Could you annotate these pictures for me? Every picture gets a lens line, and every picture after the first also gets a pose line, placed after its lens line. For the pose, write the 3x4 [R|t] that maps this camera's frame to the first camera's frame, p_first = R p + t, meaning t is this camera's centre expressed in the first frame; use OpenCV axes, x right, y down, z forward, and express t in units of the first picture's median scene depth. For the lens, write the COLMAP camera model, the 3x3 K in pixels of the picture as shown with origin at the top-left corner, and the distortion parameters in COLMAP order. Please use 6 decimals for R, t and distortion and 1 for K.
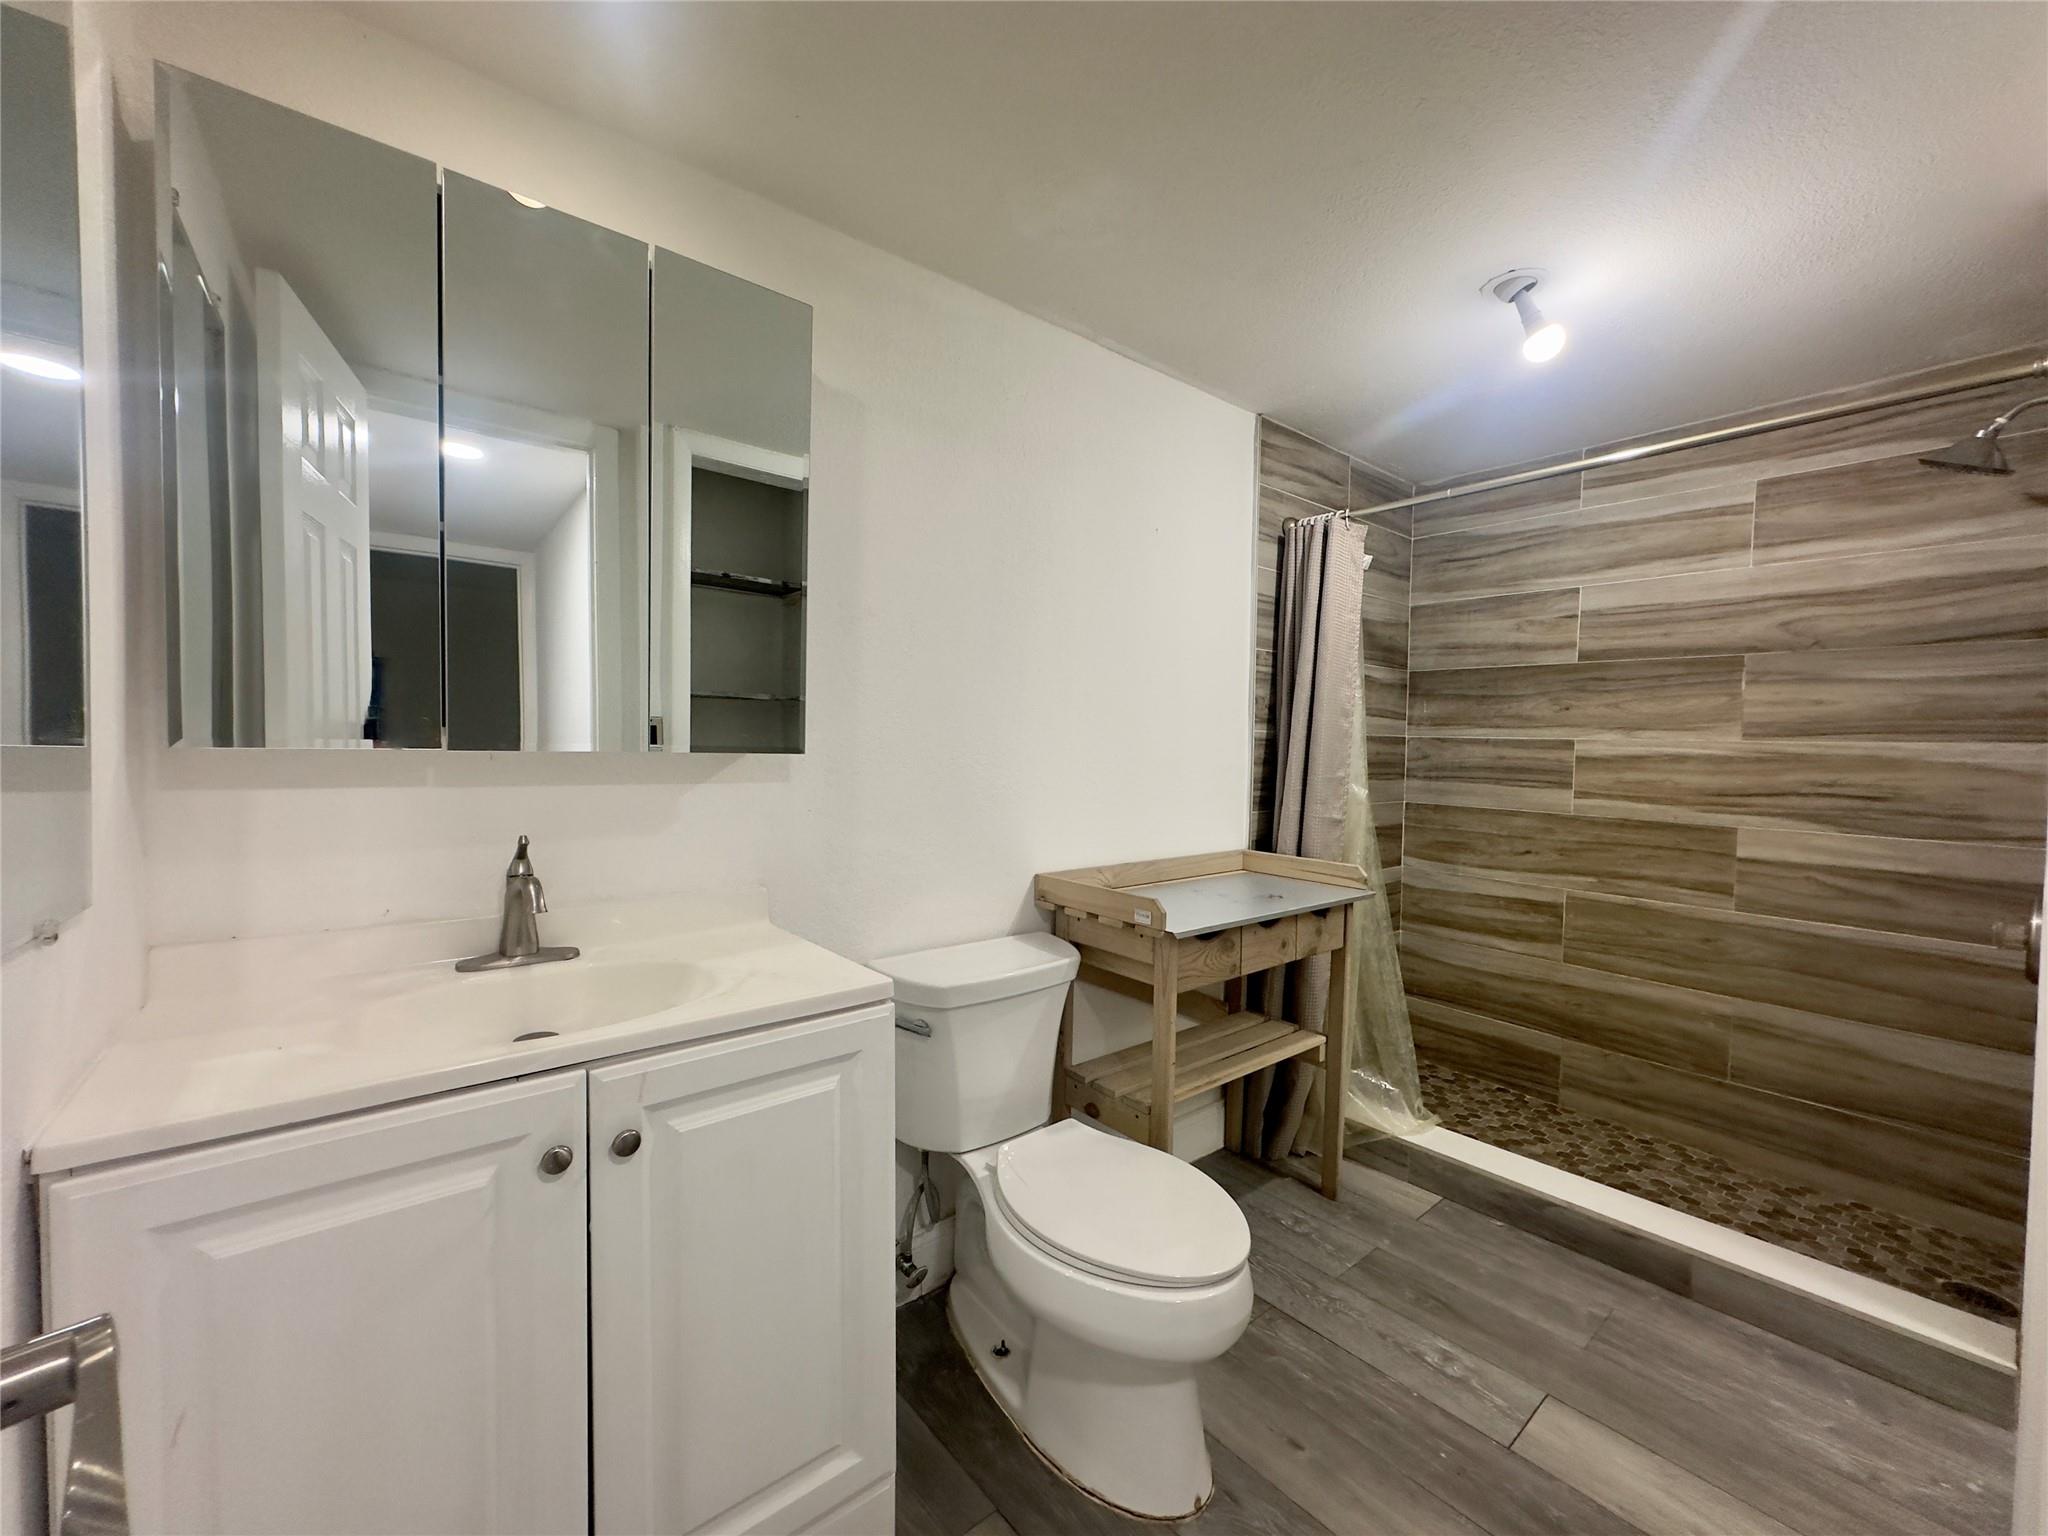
lens RADIAL K [[815.4, 0, 1025.3], [0, 815.4, 766.2], [0, 0, 1]] dist [0.000583, -0.000016]
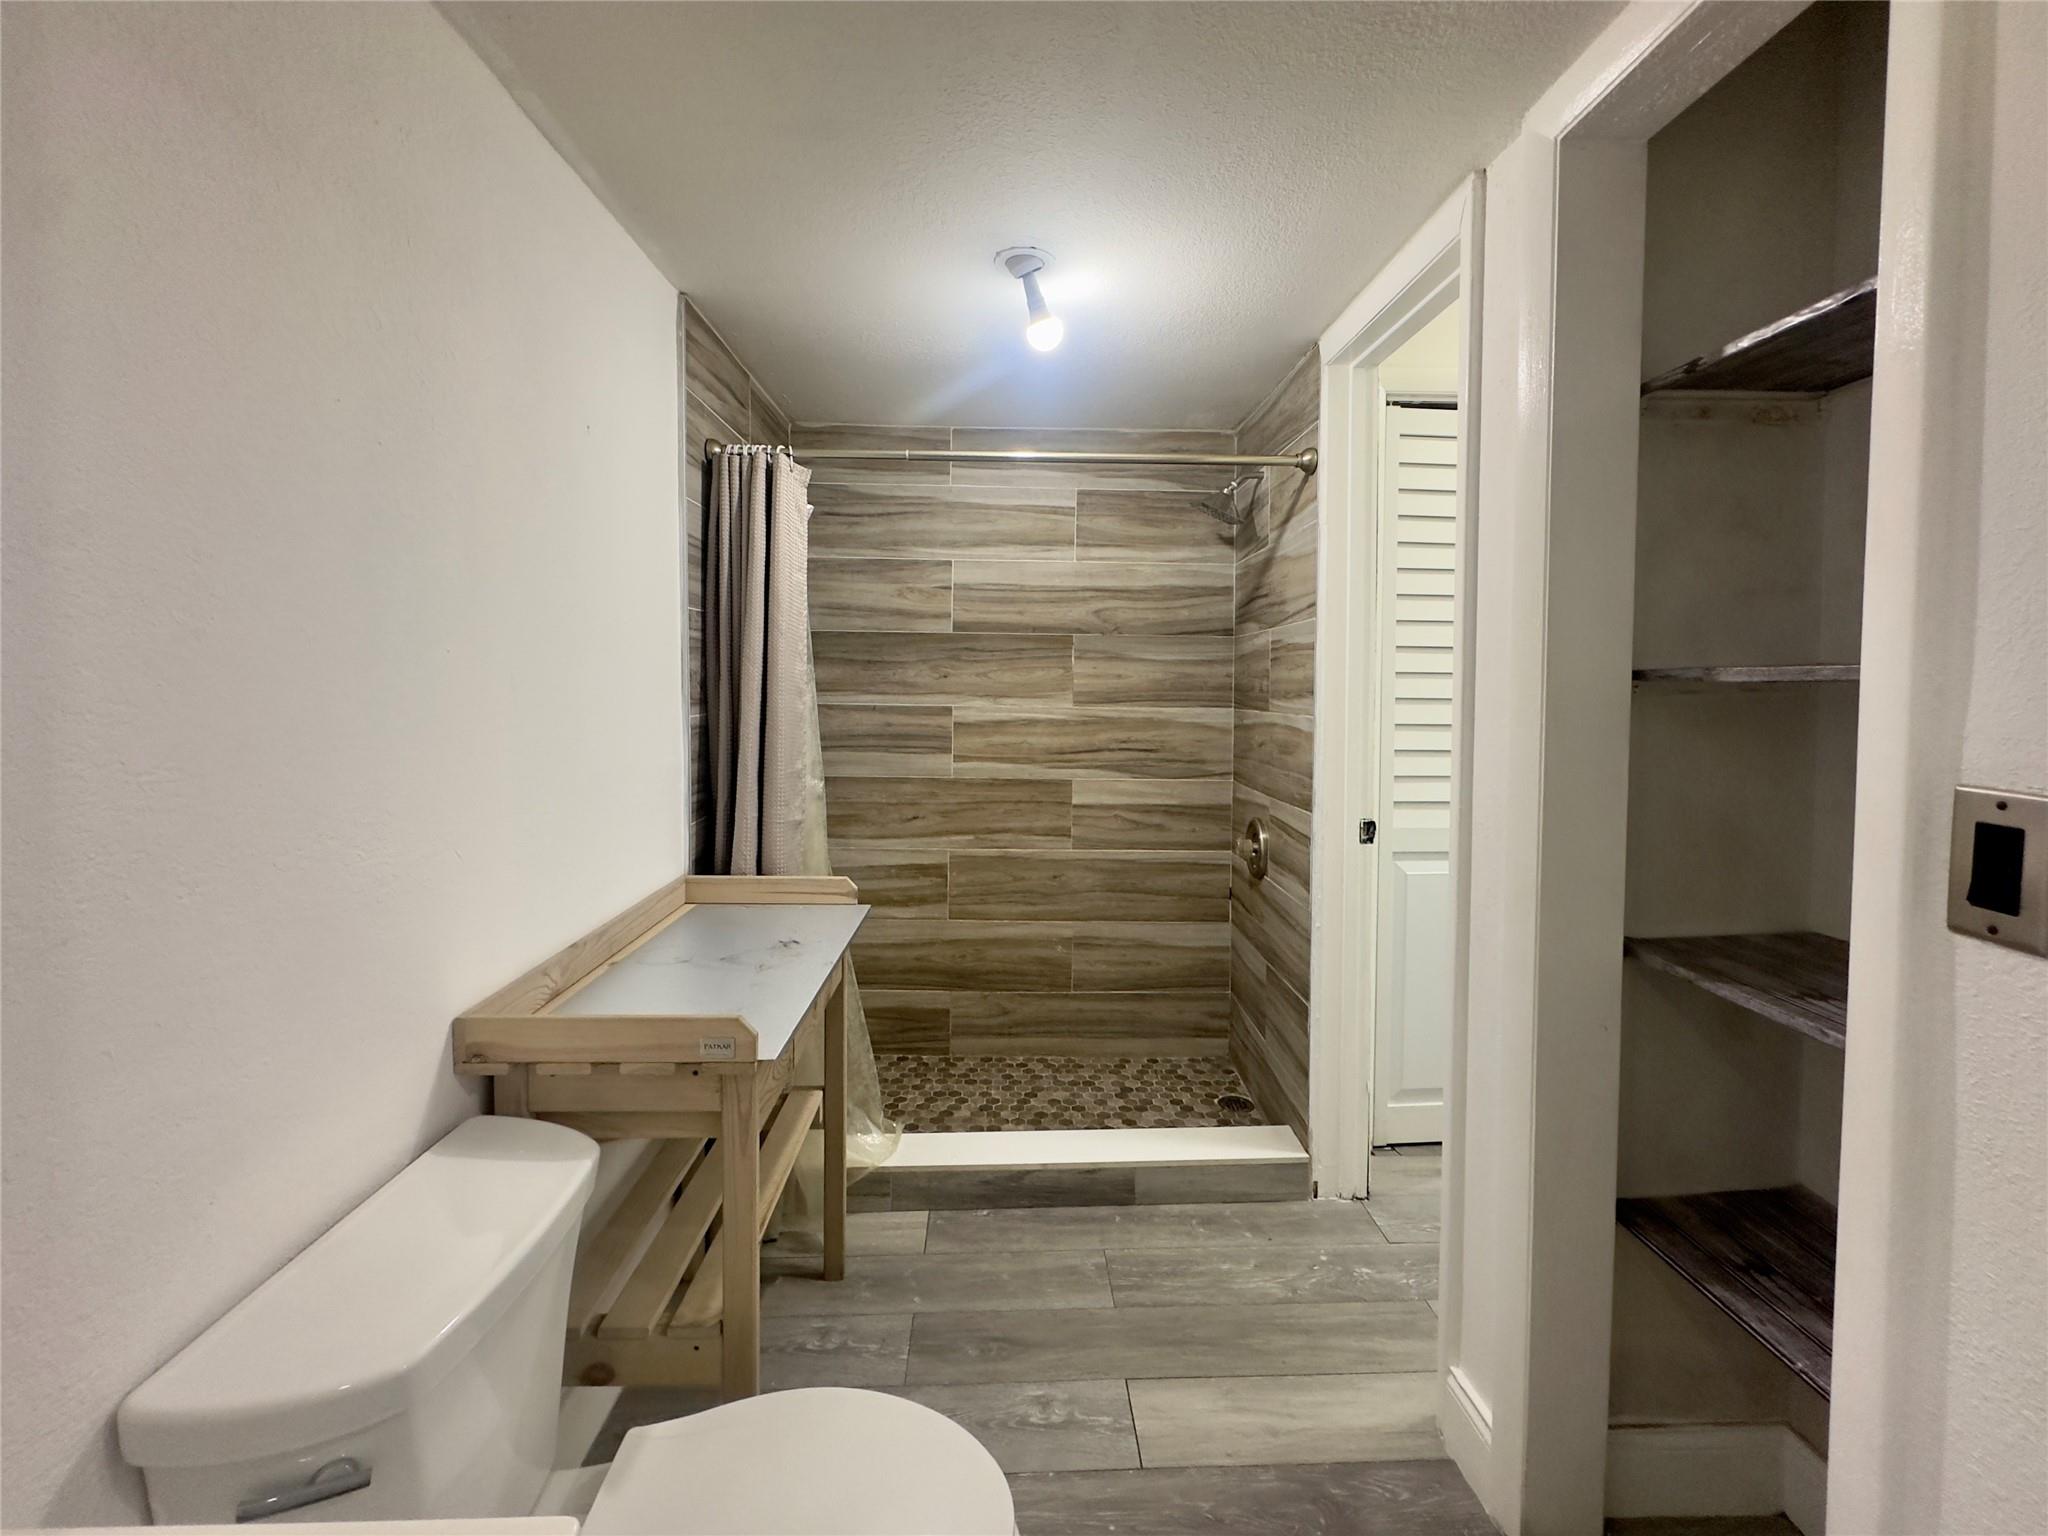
lens RADIAL K [[872.3, 0, 1026.7], [0, 872.3, 709.0], [0, 0, 1]] dist [-0.001704, -0.000157]
pose [[0.614935, -0.041544, 0.787483, -0.168053], [0.025835, 0.999137, 0.032536, -0.071225], [-0.788155, 0.000337, 0.615477, 0.267372]]
